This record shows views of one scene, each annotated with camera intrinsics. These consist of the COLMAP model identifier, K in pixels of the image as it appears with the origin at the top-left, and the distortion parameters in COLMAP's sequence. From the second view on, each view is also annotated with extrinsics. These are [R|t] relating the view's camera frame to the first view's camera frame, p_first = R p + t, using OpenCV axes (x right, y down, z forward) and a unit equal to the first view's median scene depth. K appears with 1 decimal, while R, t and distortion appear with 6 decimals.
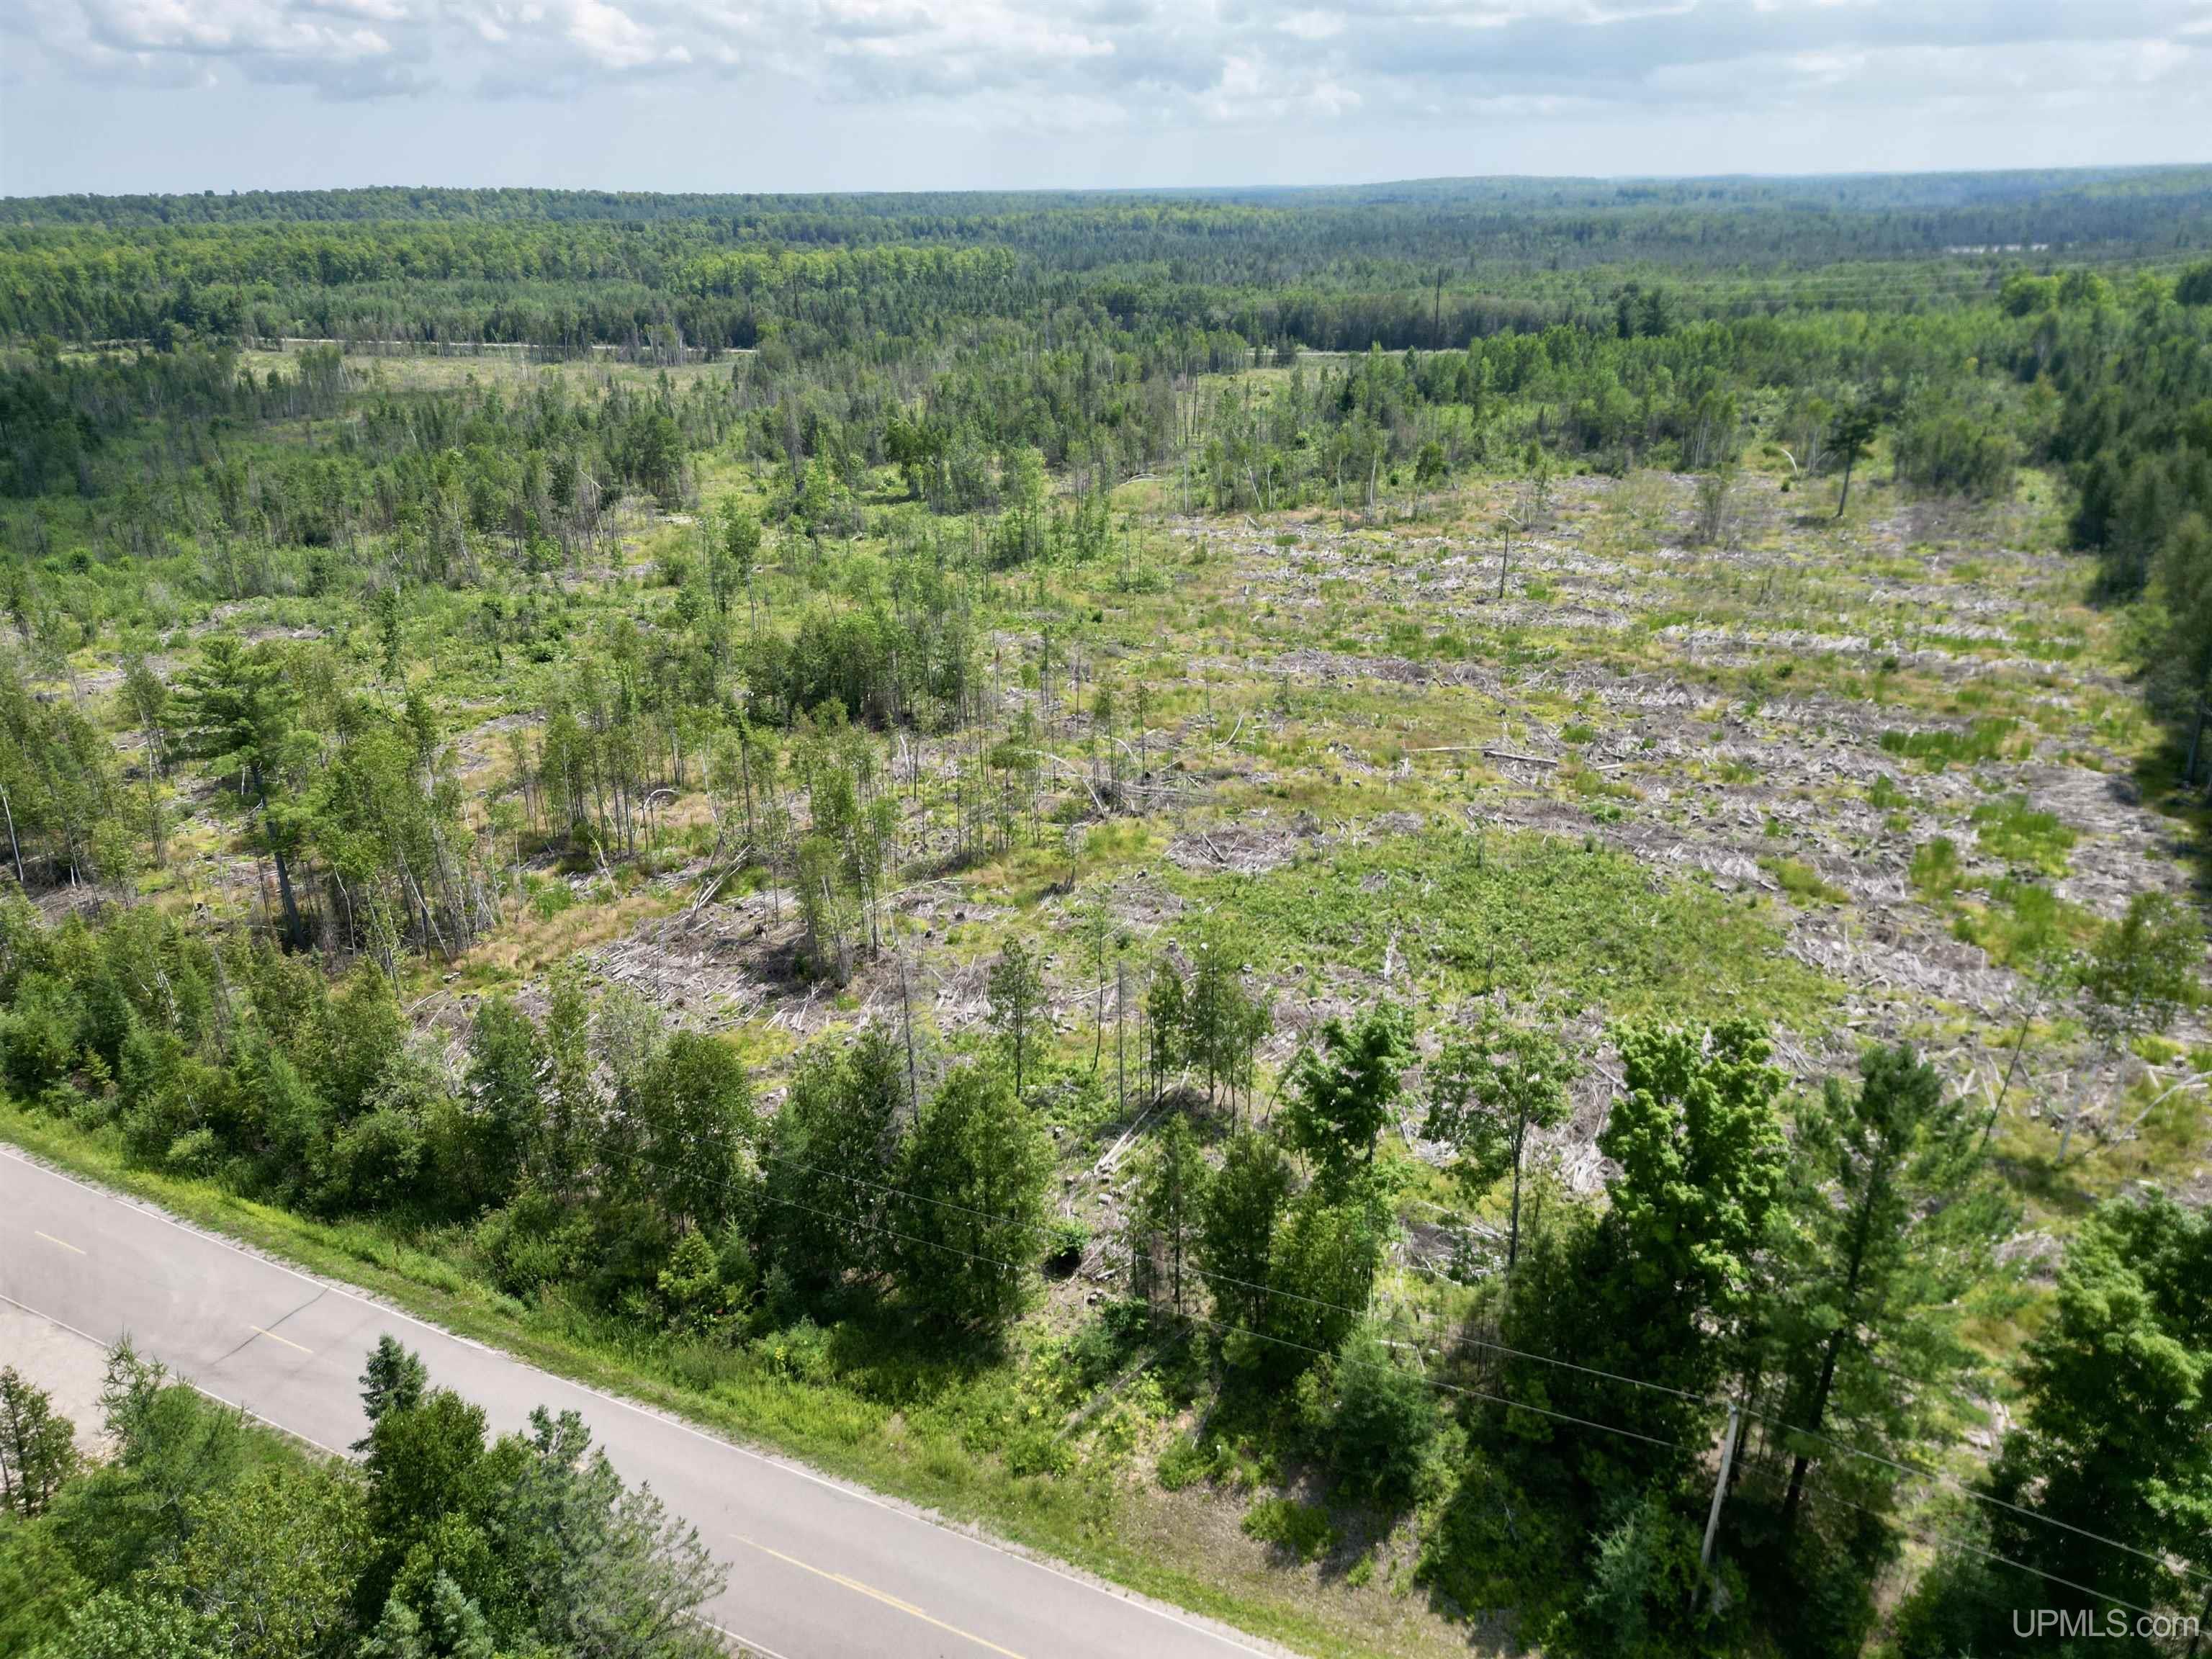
lens RADIAL K [[1555.6, 0, 1108.3], [0, 1555.6, 827.4], [0, 0, 1]] dist [0.070034, -0.075722]
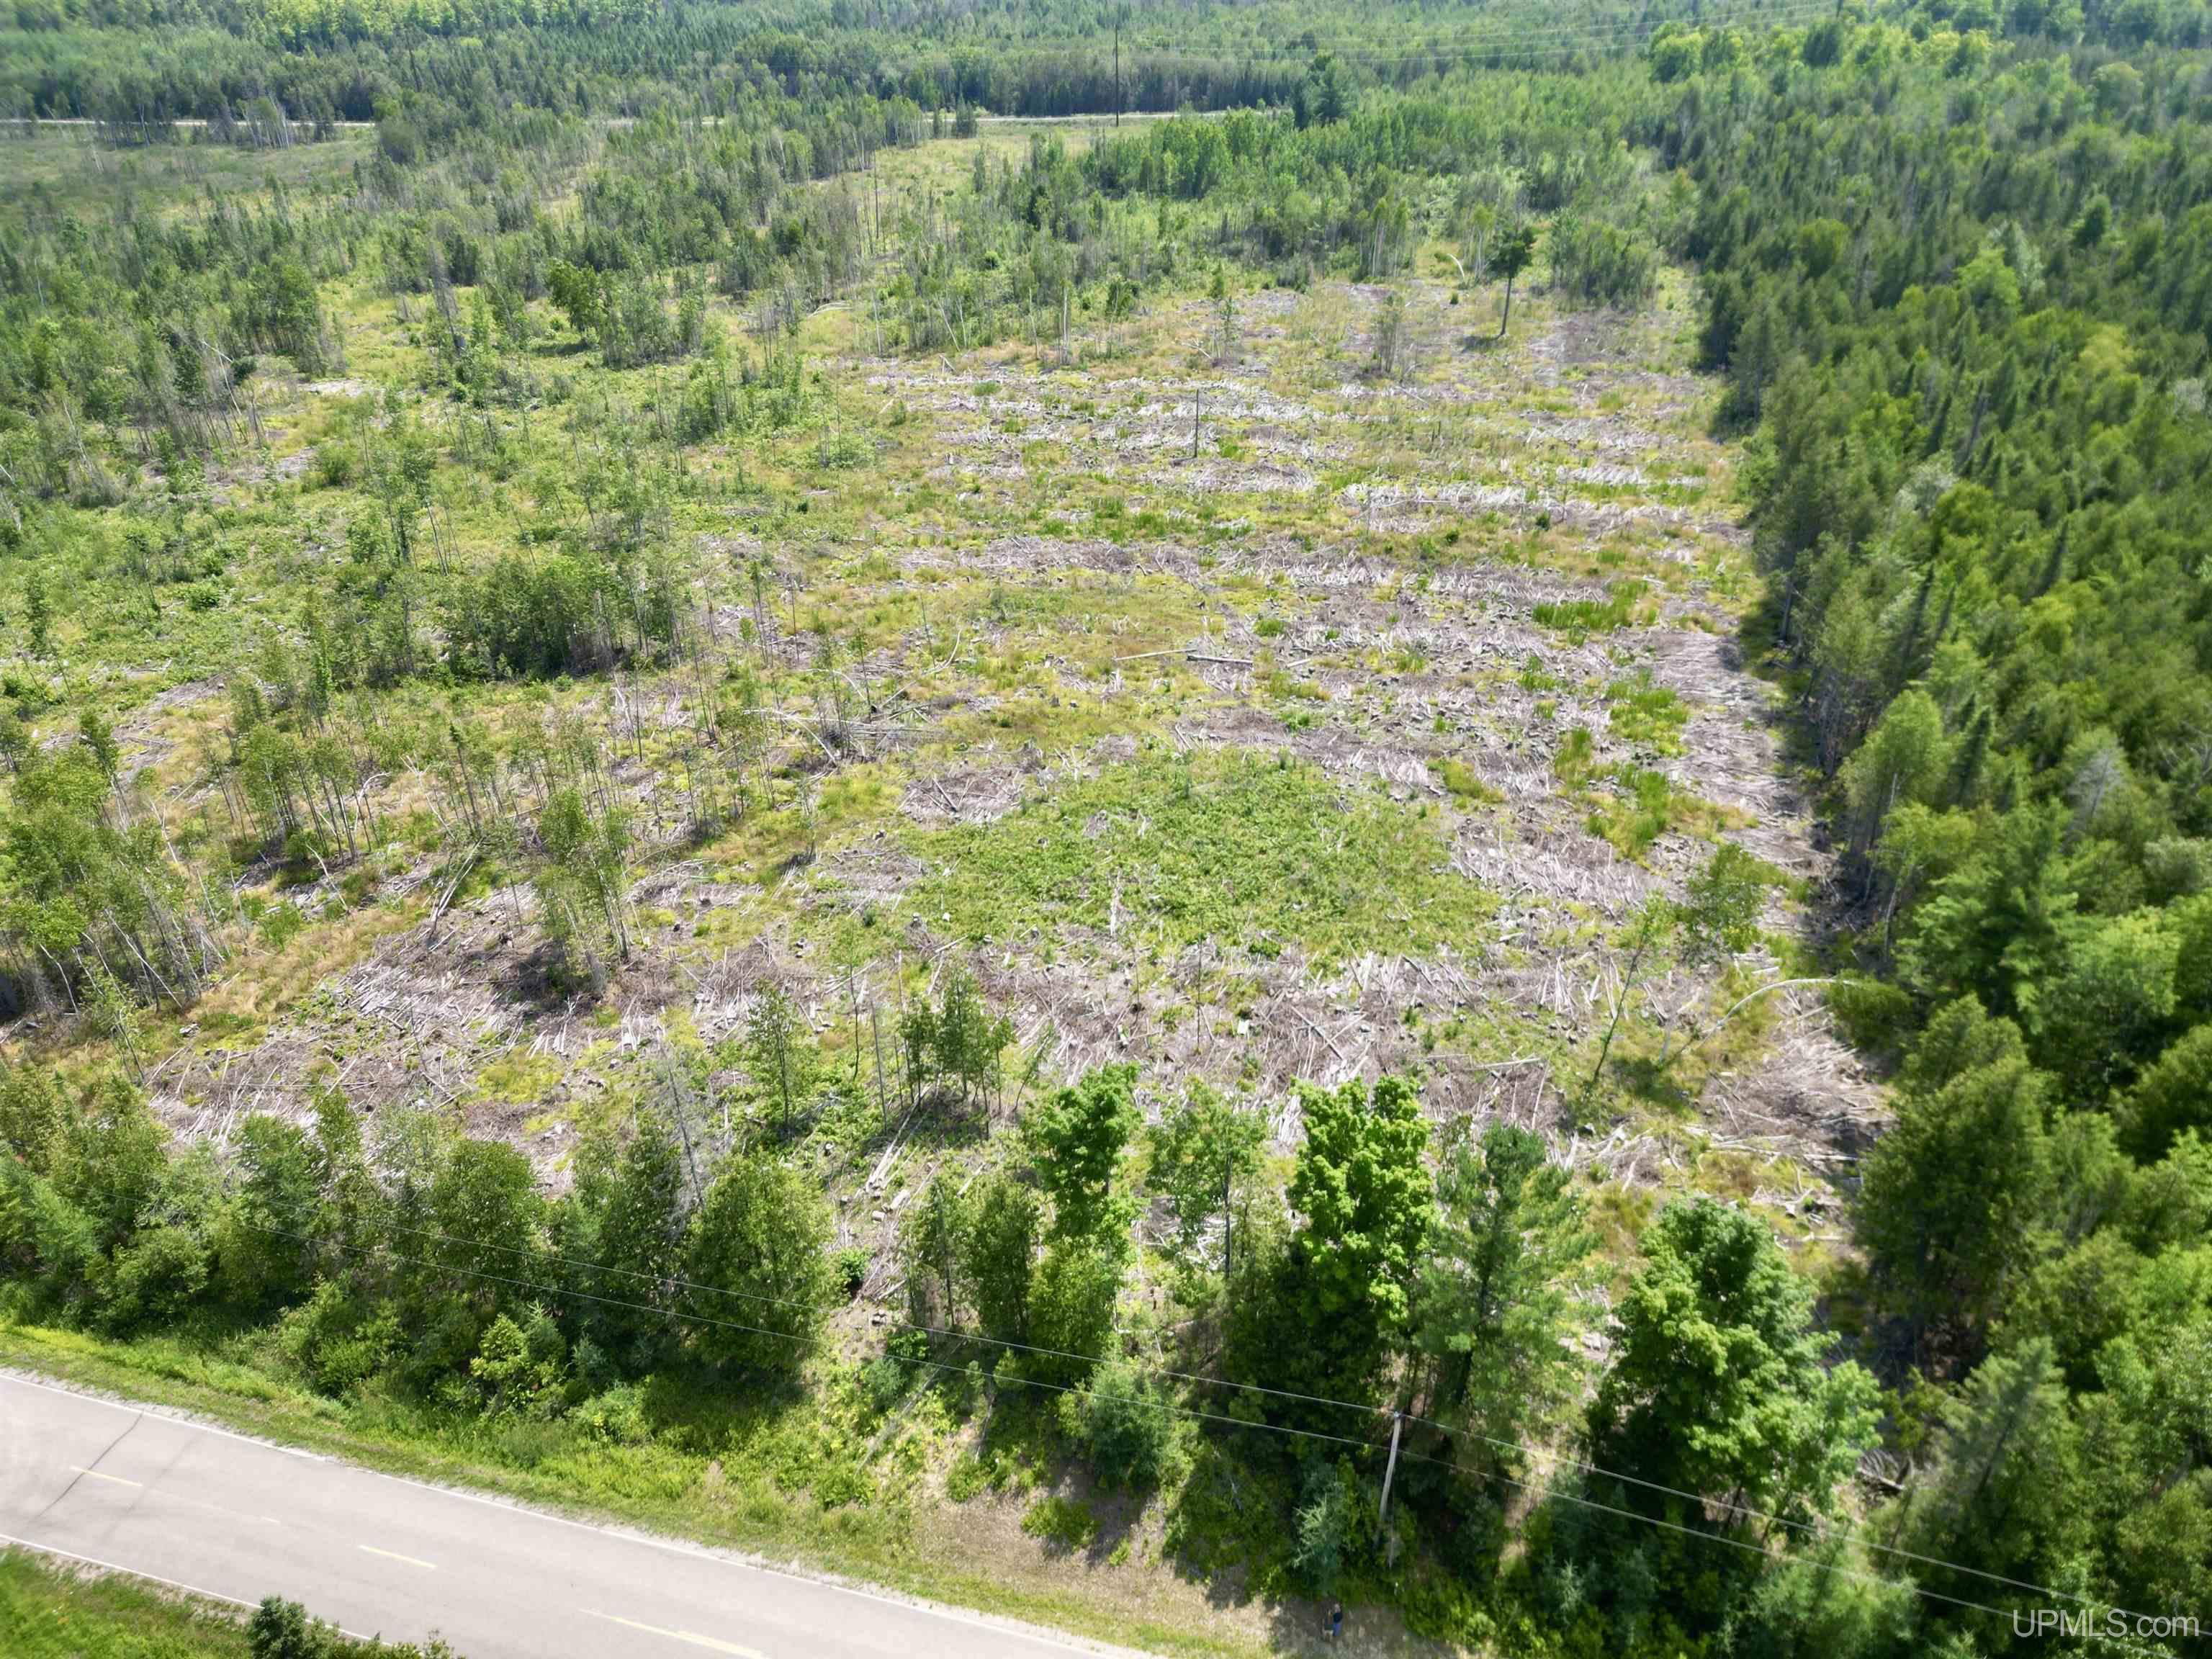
lens RADIAL K [[1549.2, 0, 1107.3], [0, 1549.2, 832.6], [0, 0, 1]] dist [0.068498, -0.064465]
pose [[0.981797, -0.098139, 0.162615, 0.003362], [0.071894, 0.984483, 0.160076, -0.137610], [-0.175802, -0.145471, 0.973618, -0.052899]]
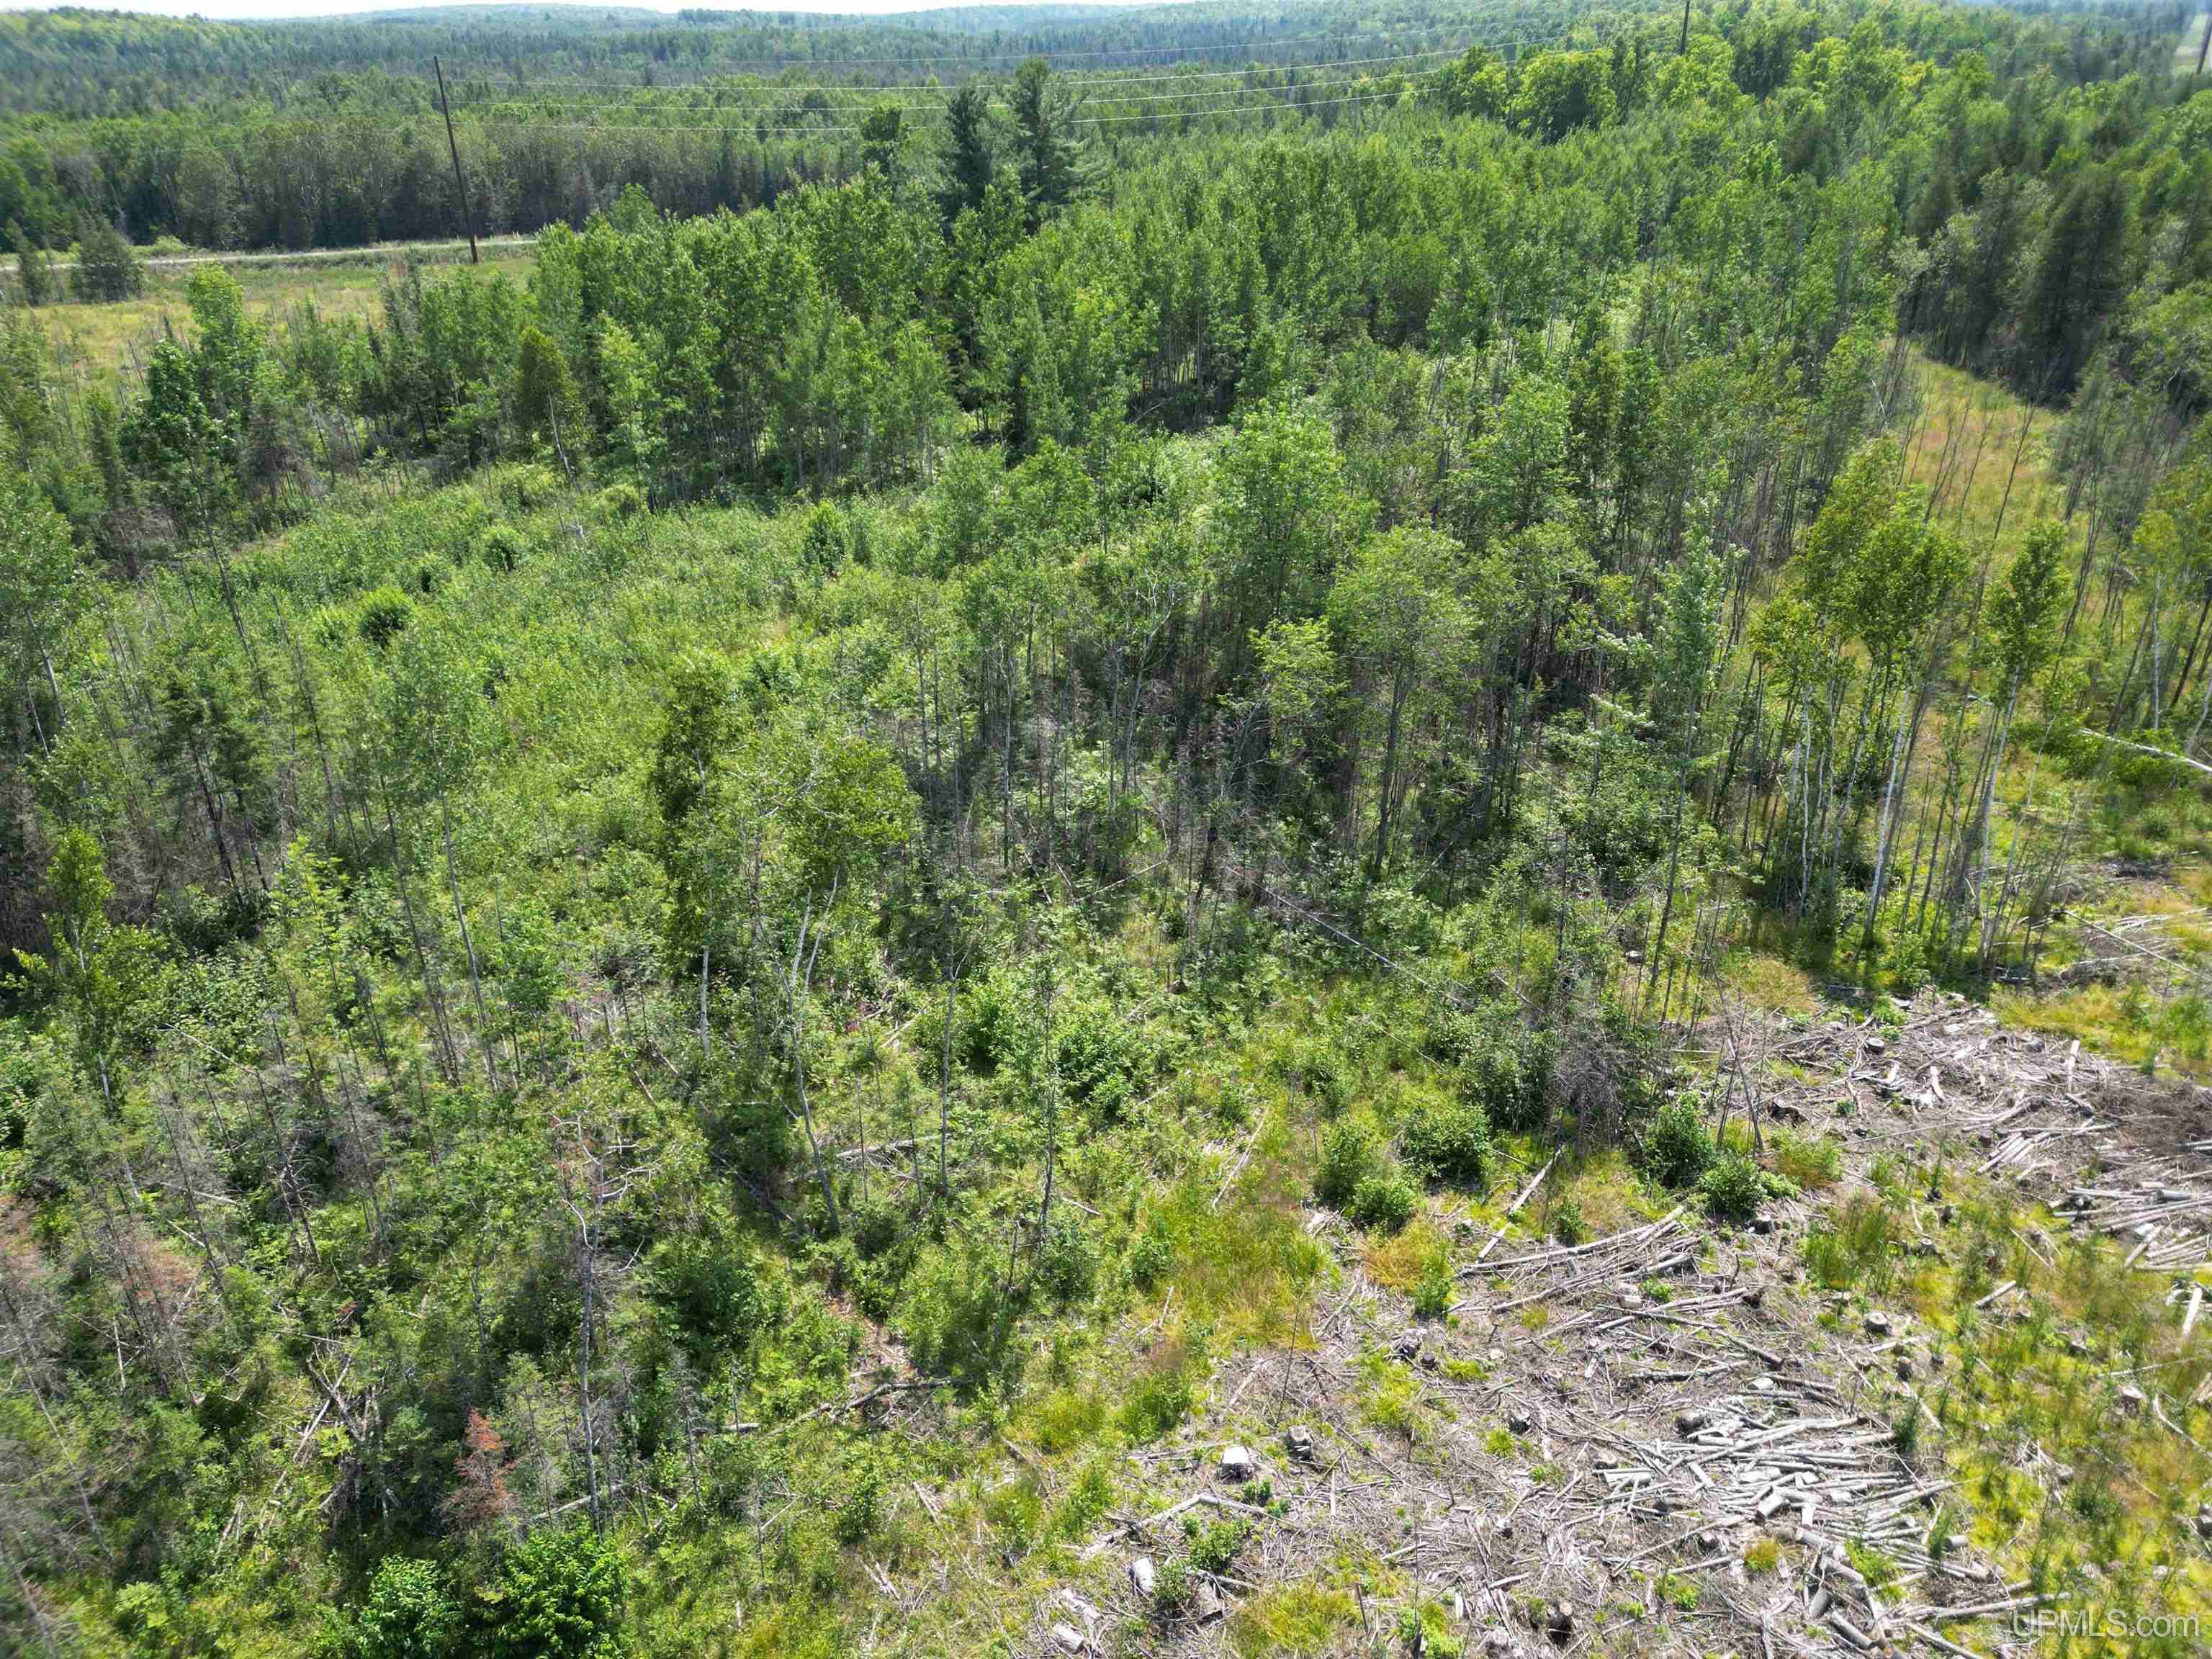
lens RADIAL K [[1549.2, 0, 1107.3], [0, 1549.2, 832.6], [0, 0, 1]] dist [0.068498, -0.064465]
pose [[0.858930, -0.232251, 0.456397, 0.713621], [0.195514, 0.972455, 0.126909, -0.946740], [-0.473300, -0.019774, 0.880679, 3.021998]]
